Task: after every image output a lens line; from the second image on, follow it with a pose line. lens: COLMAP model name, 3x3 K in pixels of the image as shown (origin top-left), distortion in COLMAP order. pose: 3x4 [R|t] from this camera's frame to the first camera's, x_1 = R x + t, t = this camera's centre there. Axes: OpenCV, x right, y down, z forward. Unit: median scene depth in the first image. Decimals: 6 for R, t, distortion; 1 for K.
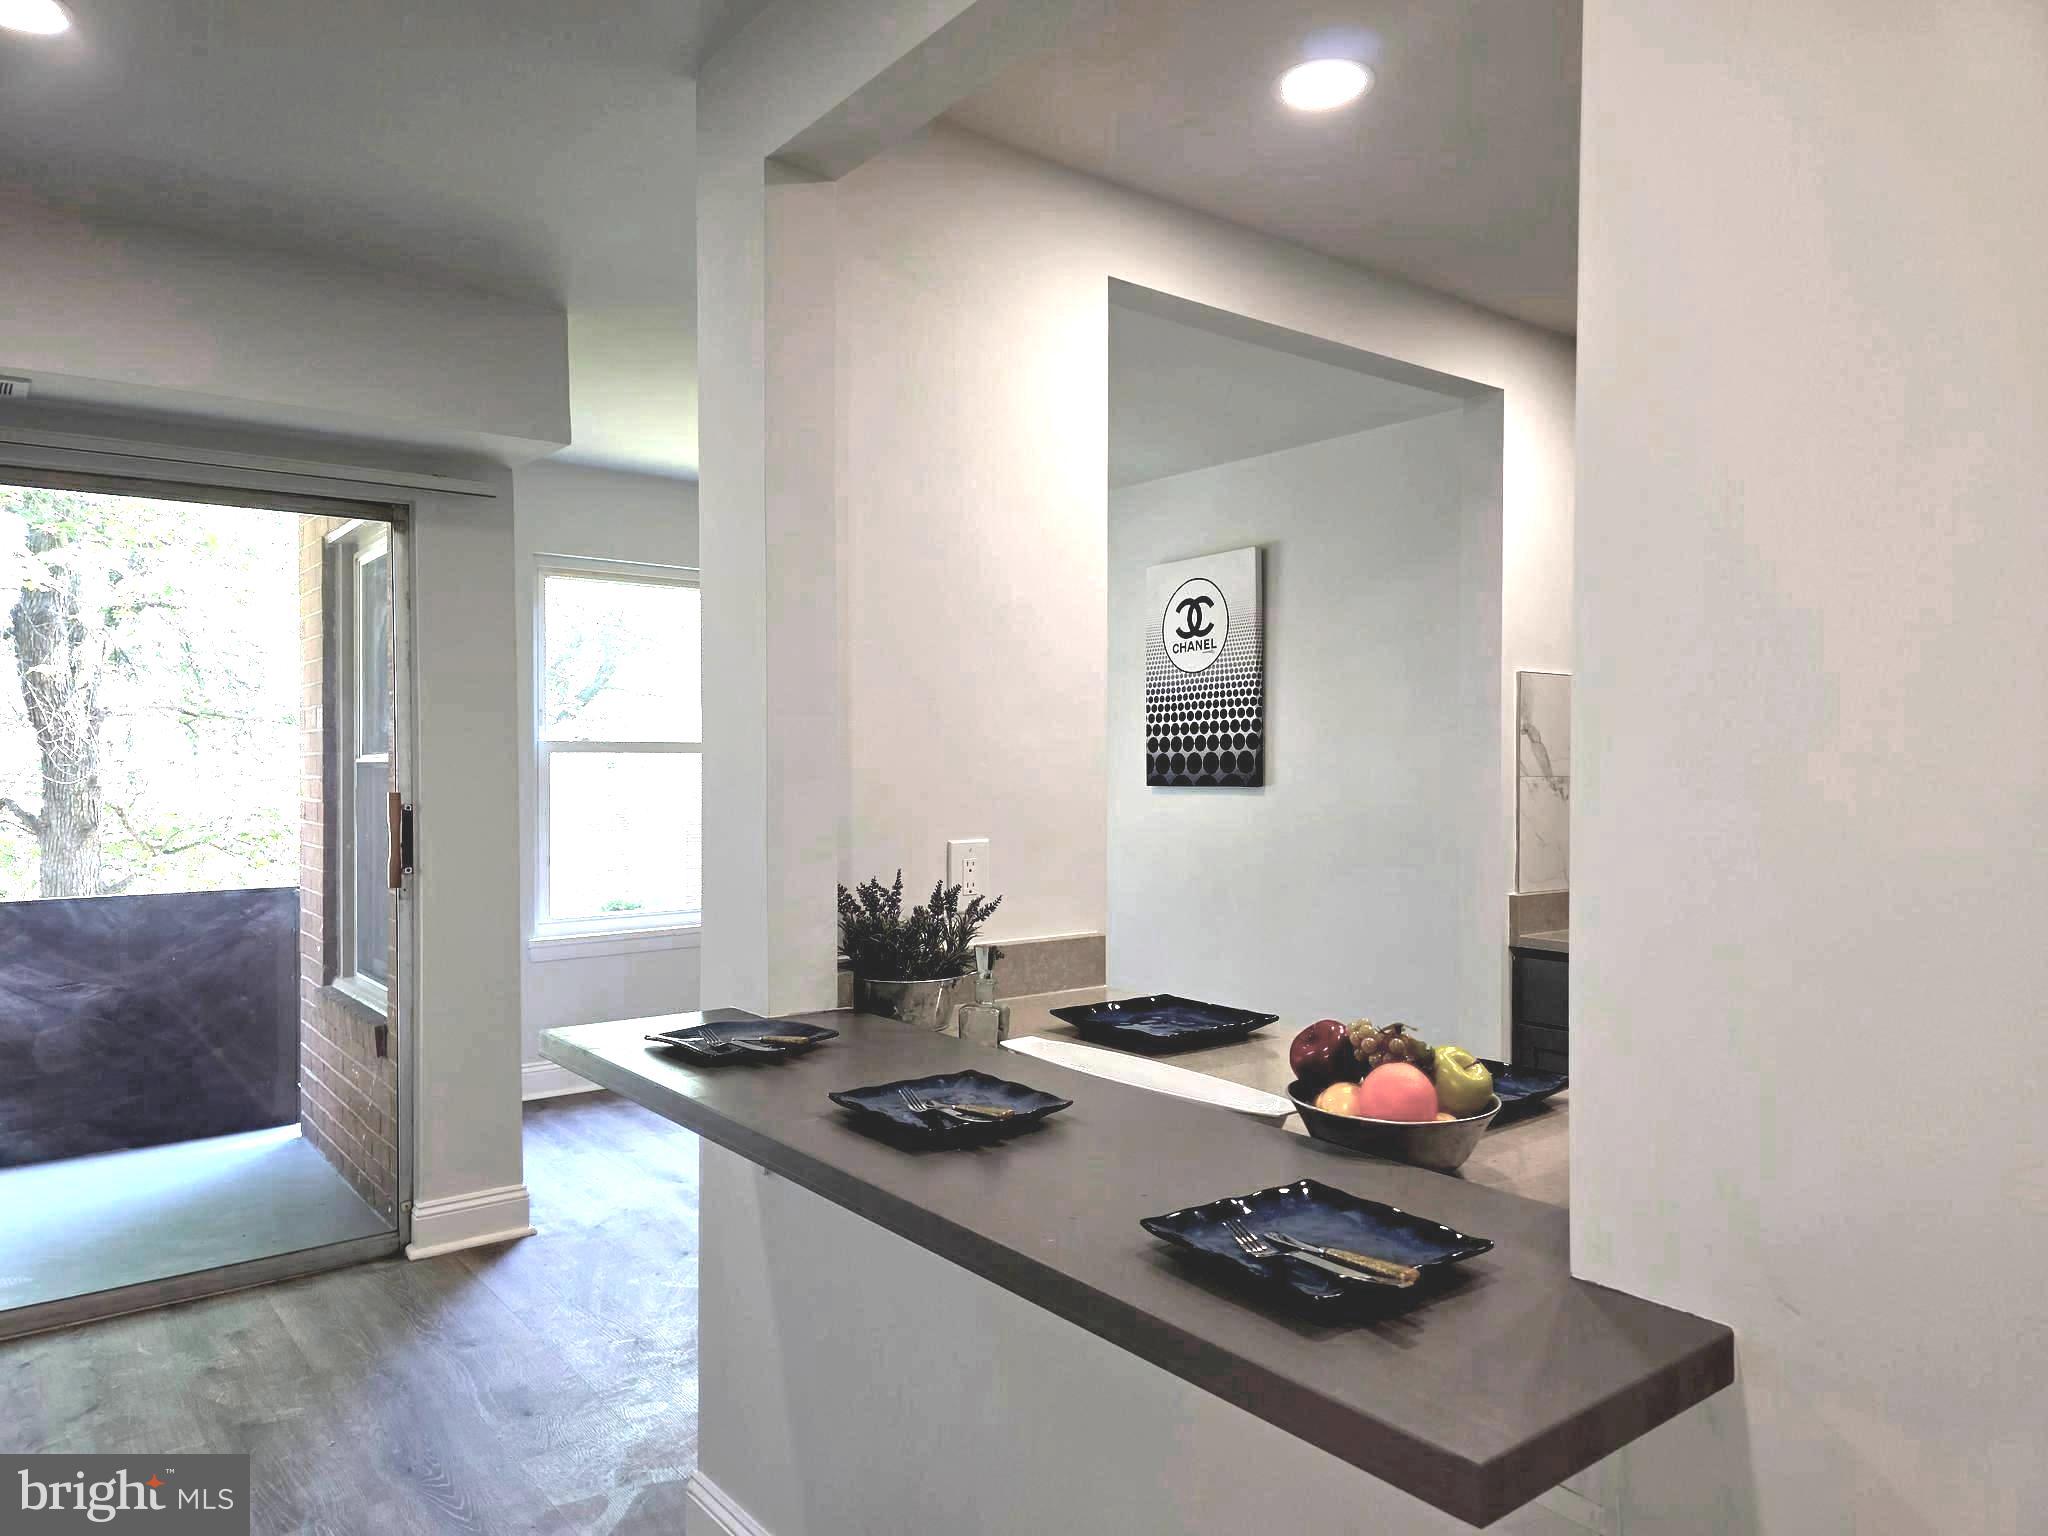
lens RADIAL K [[1382.3, 0, 1025.8], [0, 1382.3, 766.6], [0, 0, 1]] dist [0.069833, -0.074761]
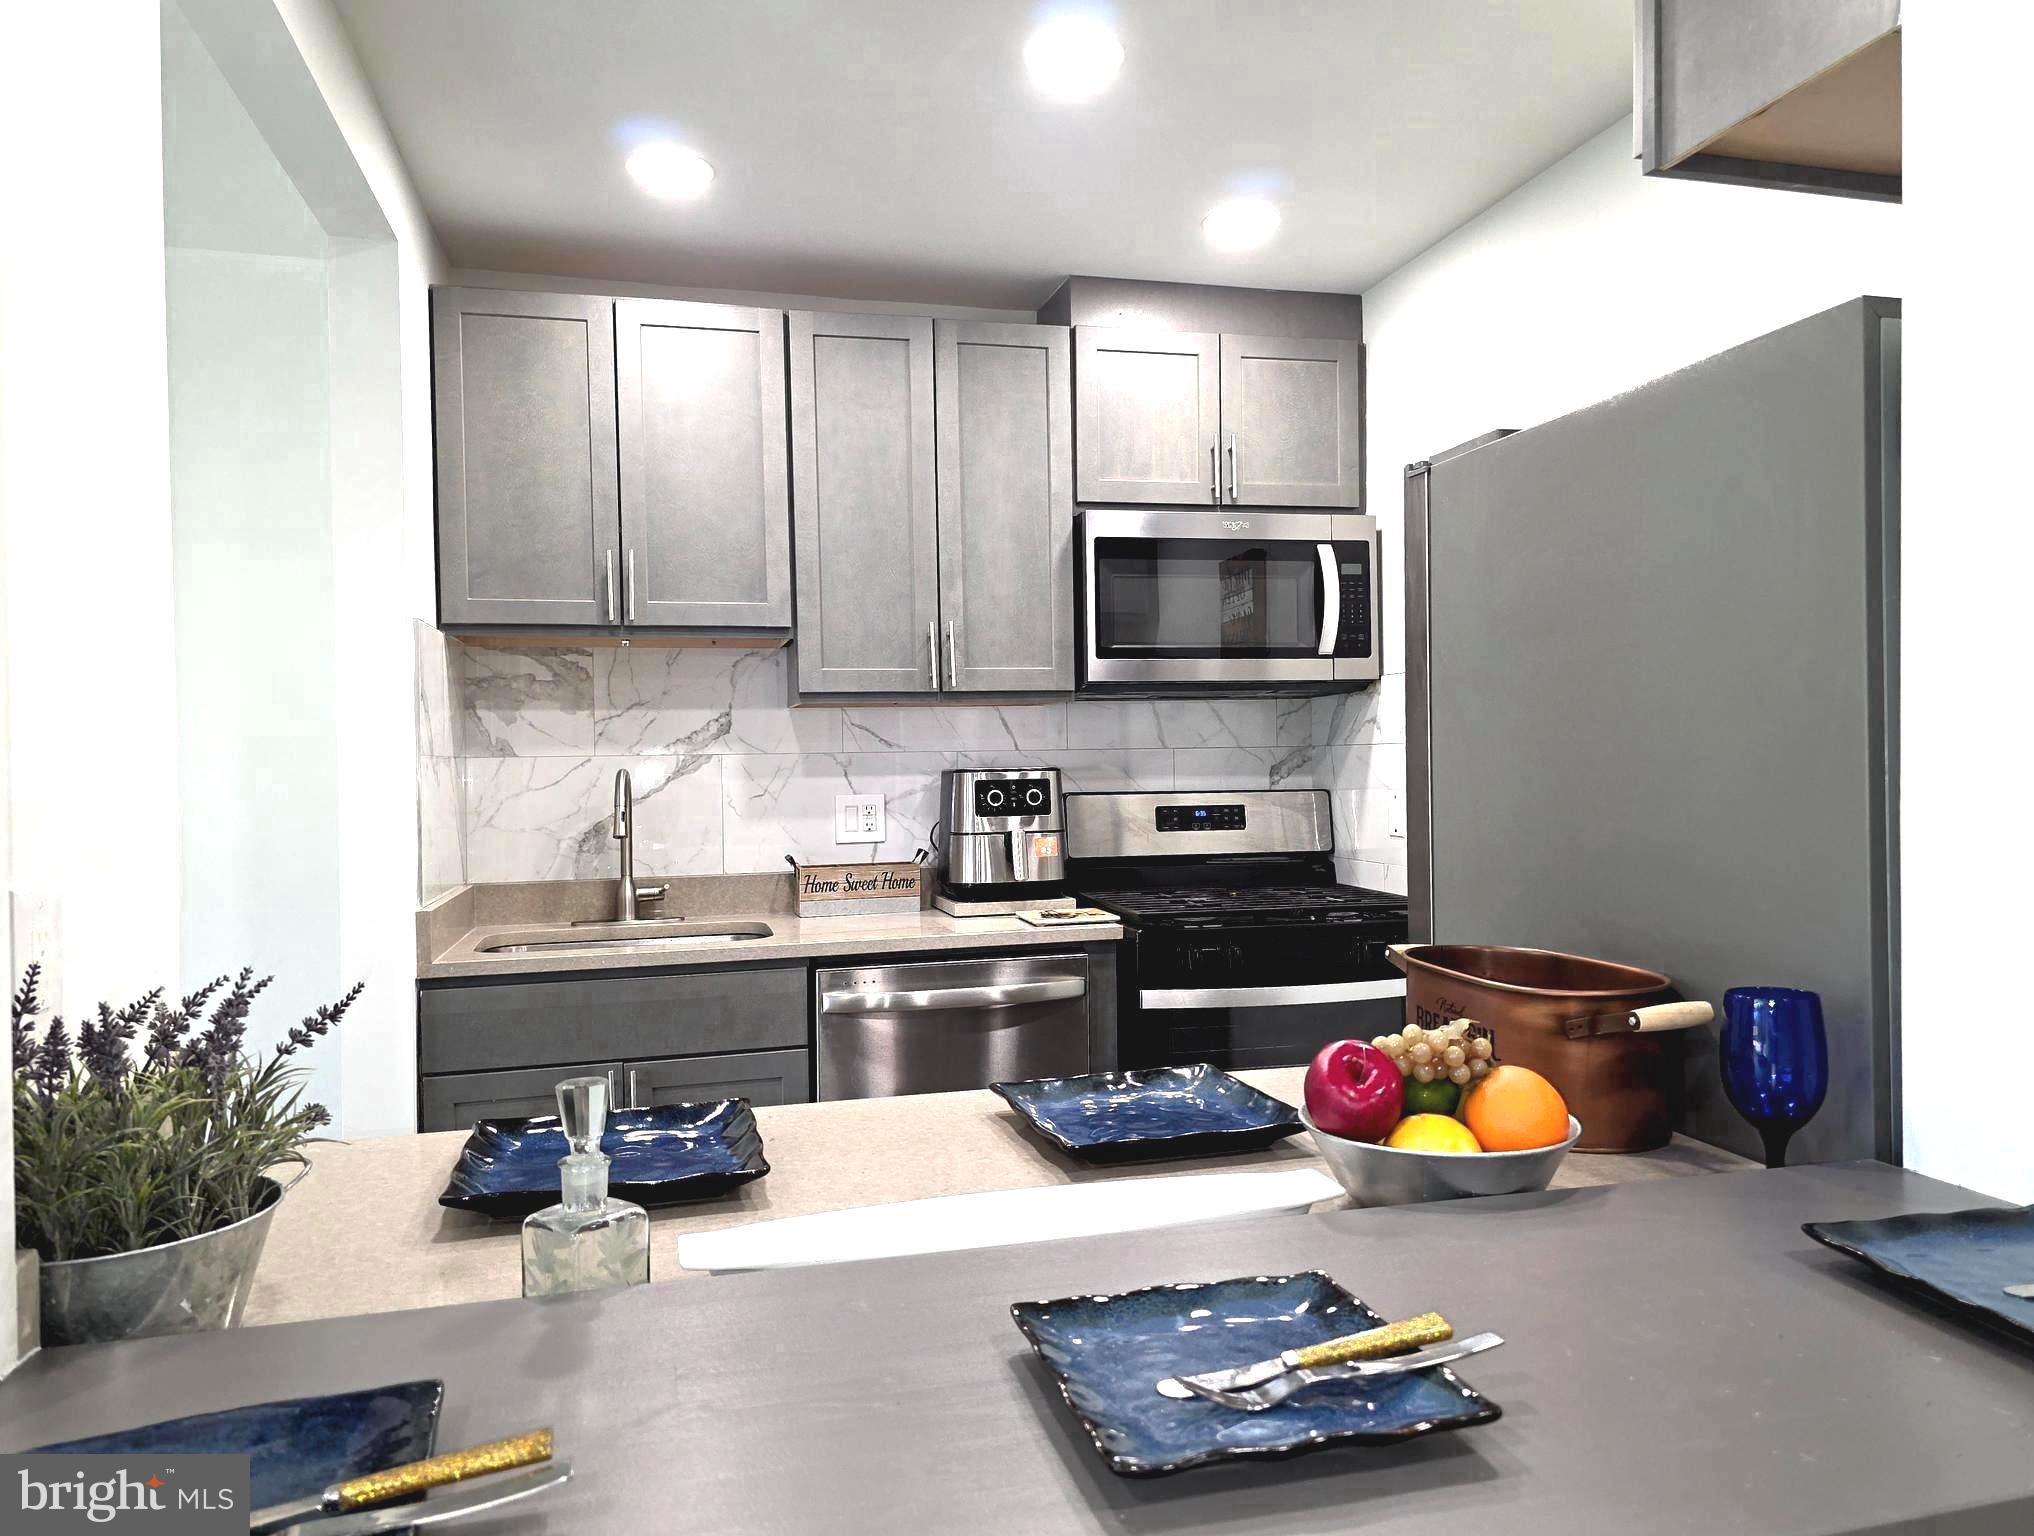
lens RADIAL K [[1408.4, 0, 1037.8], [0, 1408.4, 771.1], [0, 0, 1]] dist [0.059555, -0.029799]
pose [[0.394854, -0.018573, 0.918556, -0.158659], [0.020095, 0.999731, 0.011576, 0.010212], [-0.918524, 0.013888, 0.395121, 0.263557]]
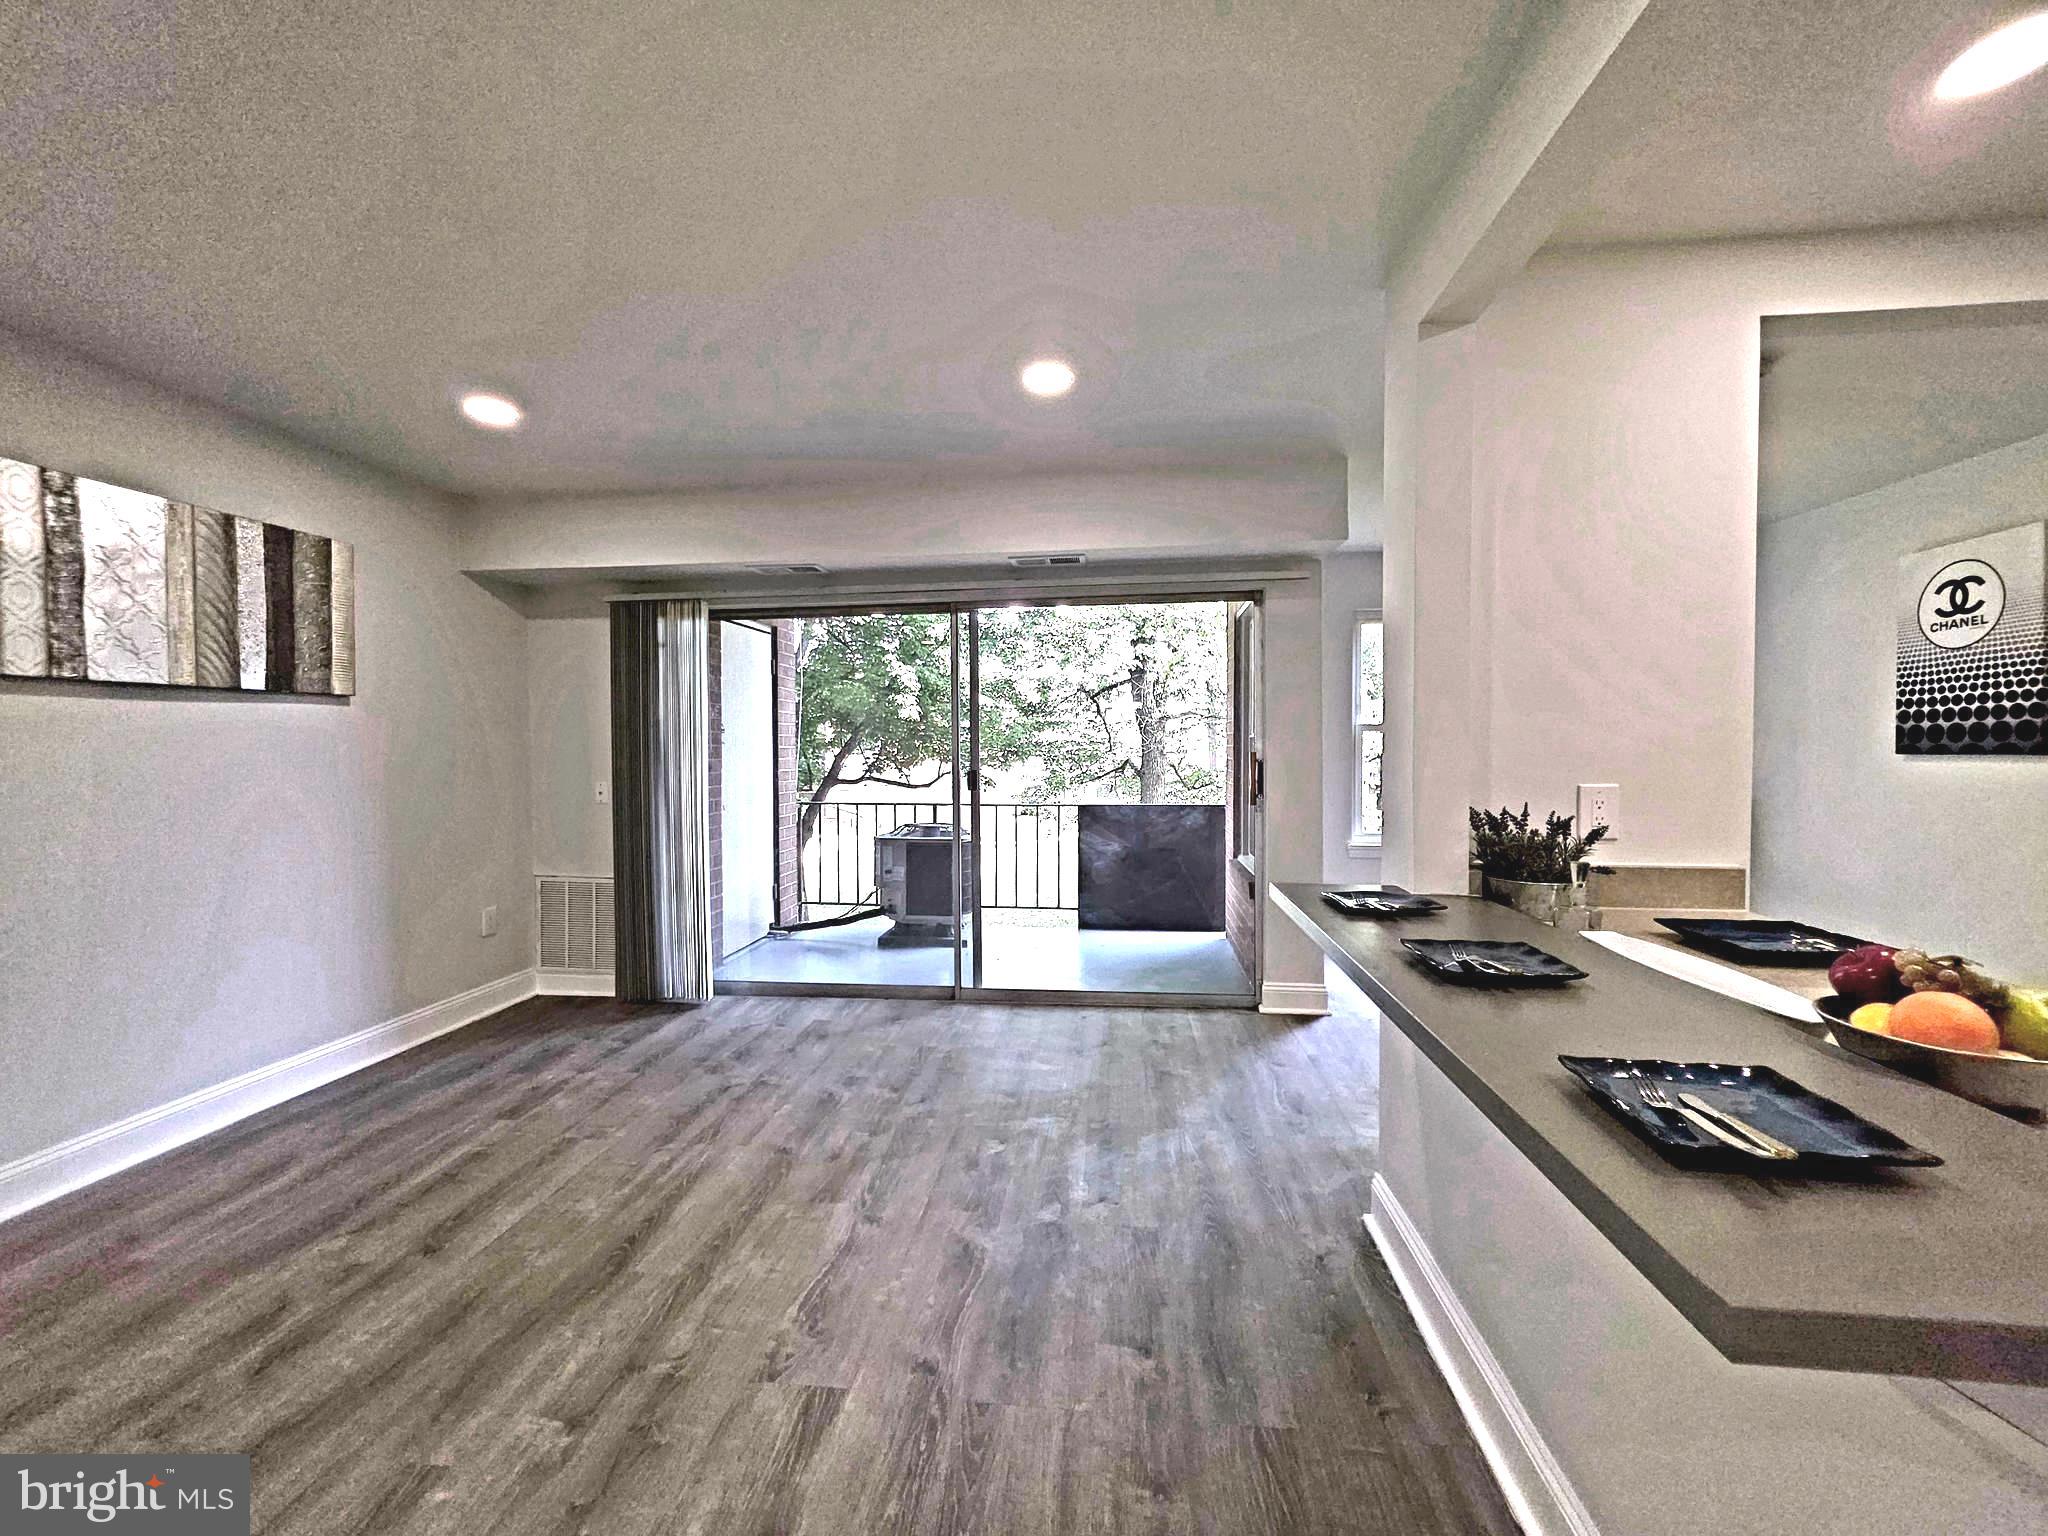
lens RADIAL K [[824.1, 0, 1018.9], [0, 824.1, 765.5], [0, 0, 1]] dist [0.000887, 0.000124]
pose [[0.708798, 0.013432, -0.705284, 0.060270], [0.001502, 0.999788, 0.020550, 0.009293], [0.705410, -0.015625, 0.708627, 0.026358]]
